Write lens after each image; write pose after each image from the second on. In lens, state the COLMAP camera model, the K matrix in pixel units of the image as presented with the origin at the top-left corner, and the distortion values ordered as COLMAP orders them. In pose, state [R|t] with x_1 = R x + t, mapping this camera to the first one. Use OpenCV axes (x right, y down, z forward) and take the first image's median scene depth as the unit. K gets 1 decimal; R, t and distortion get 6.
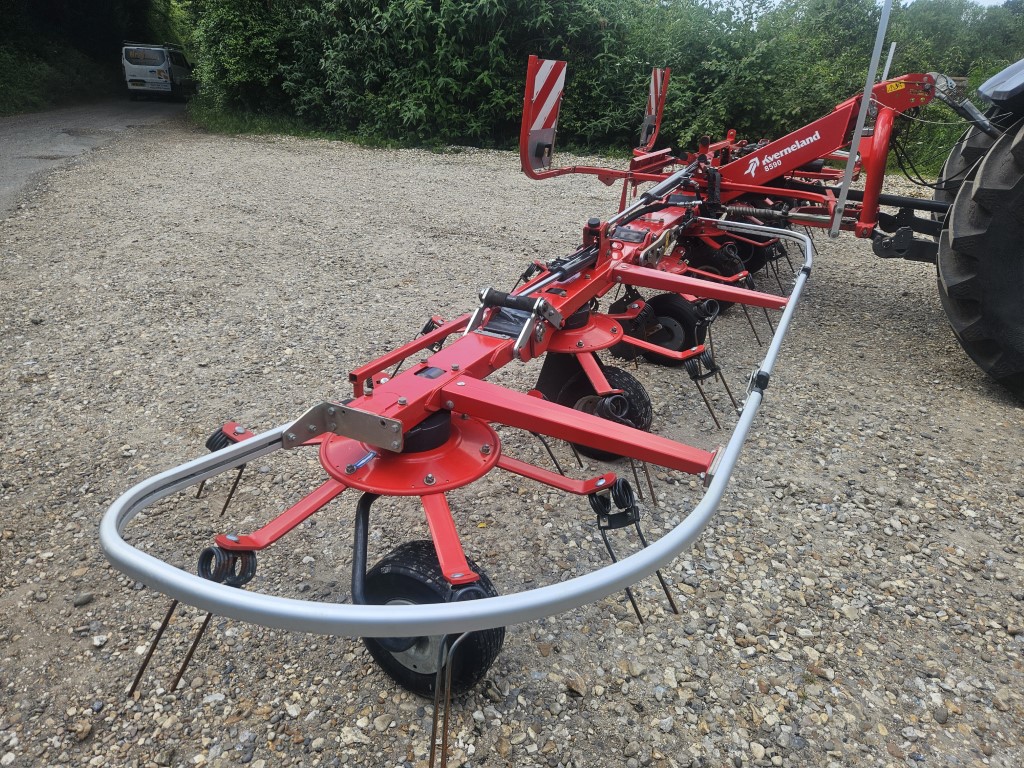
lens RADIAL K [[687.6, 0, 510.0], [0, 687.6, 384.8], [0, 0, 1]] dist [0.043433, -0.027291]
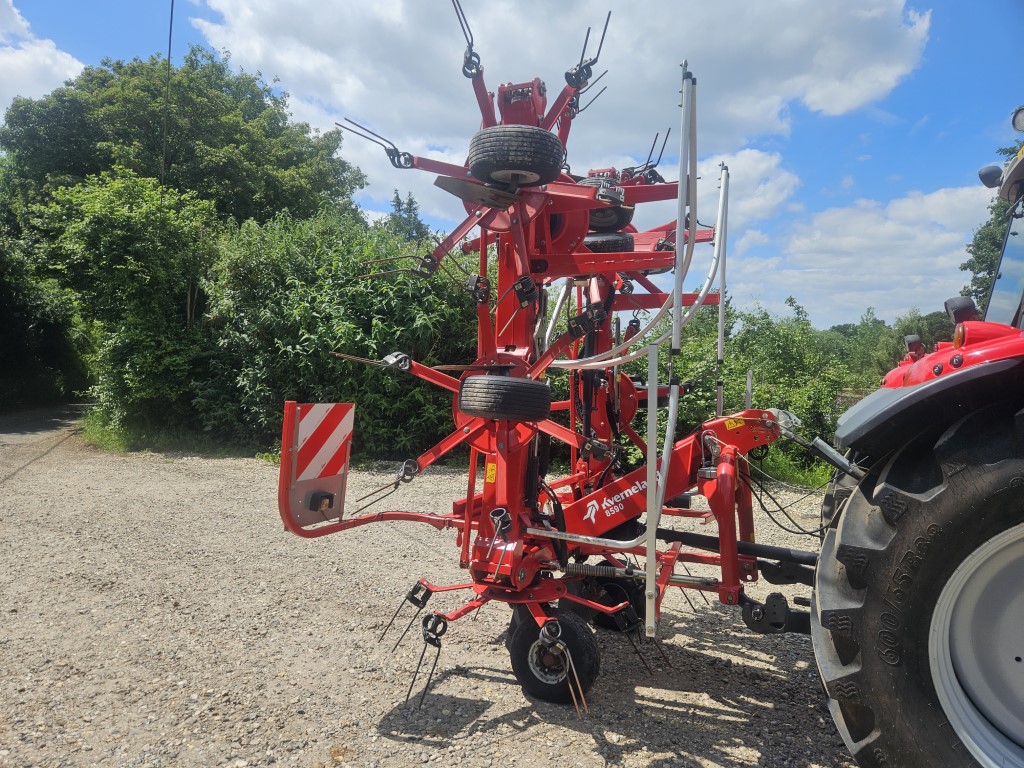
lens RADIAL K [[687.6, 0, 510.0], [0, 687.6, 384.8], [0, 0, 1]] dist [0.043433, -0.027291]
pose [[0.991765, -0.004169, 0.128001, -0.028801], [0.055100, 0.916125, -0.397087, -0.070199], [-0.115609, 0.400870, 0.908811, 0.117557]]
